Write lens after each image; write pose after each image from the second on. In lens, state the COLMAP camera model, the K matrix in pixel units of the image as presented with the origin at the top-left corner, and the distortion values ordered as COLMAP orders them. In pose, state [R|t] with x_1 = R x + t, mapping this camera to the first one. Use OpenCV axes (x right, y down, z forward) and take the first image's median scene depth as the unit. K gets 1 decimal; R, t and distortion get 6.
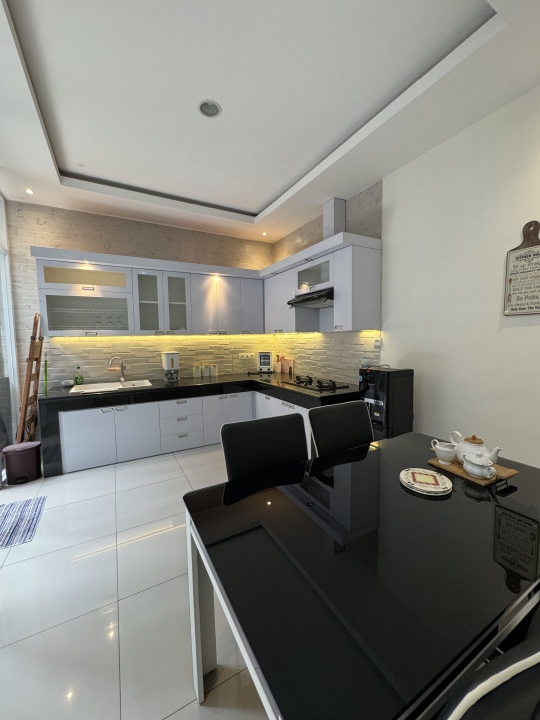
lens RADIAL K [[288.6, 0, 270.1], [0, 288.6, 359.3], [0, 0, 1]] dist [-0.002759, 0.000302]
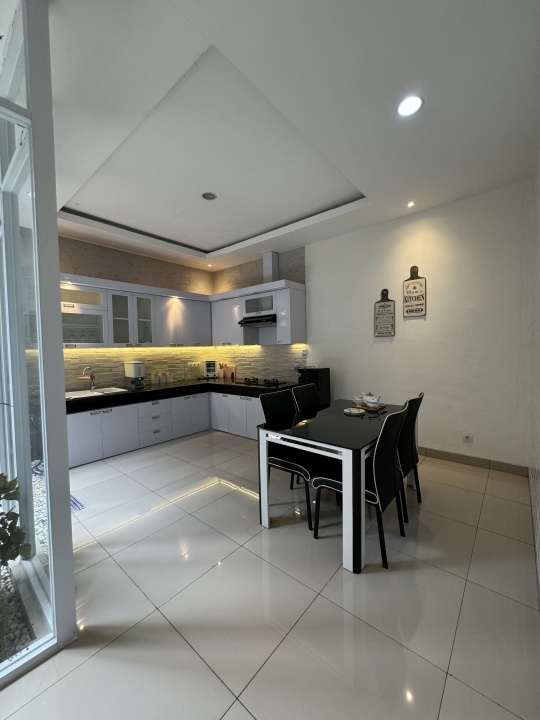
lens RADIAL K [[288.6, 0, 269.6], [0, 288.6, 360.1], [0, 0, 1]] dist [-0.002759, 0.000302]
pose [[0.935740, -0.018023, 0.352231, -0.271069], [0.031069, 0.999023, -0.031420, 0.021465], [-0.351321, 0.040344, 0.935386, -0.280232]]
